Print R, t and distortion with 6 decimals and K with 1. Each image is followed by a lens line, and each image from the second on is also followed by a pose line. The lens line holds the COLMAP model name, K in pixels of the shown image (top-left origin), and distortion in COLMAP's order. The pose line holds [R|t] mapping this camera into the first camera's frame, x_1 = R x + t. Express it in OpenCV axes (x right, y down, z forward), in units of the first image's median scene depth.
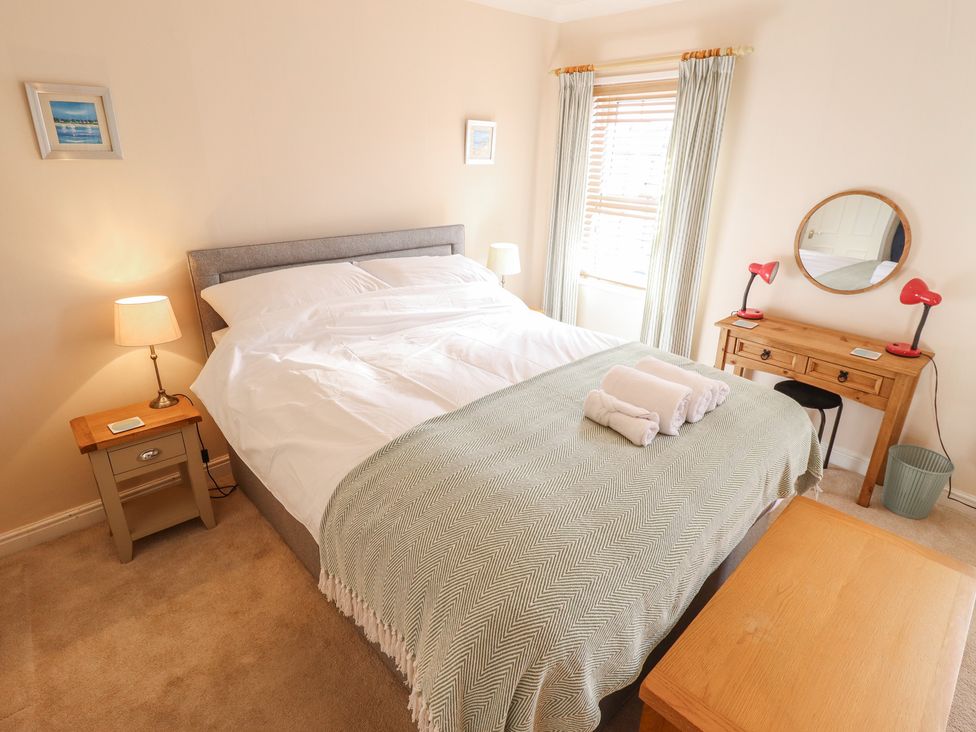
lens RADIAL K [[528.8, 0, 491.4], [0, 528.8, 366.8], [0, 0, 1]] dist [-0.007435, -0.006749]
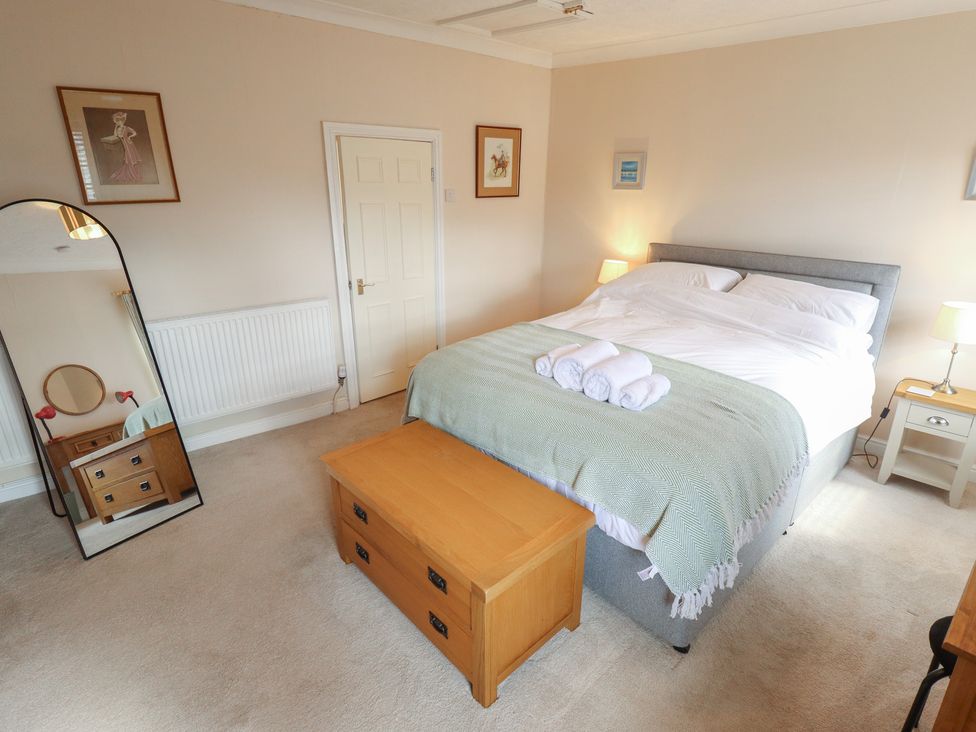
lens RADIAL K [[528.8, 0, 492.0], [0, 528.8, 363.4], [0, 0, 1]] dist [-0.007435, -0.006749]
pose [[-0.007810, 0.317778, -0.948133, 1.254411], [-0.372055, 0.879166, 0.297728, -0.200792], [0.928178, 0.355083, 0.111364, 0.486803]]
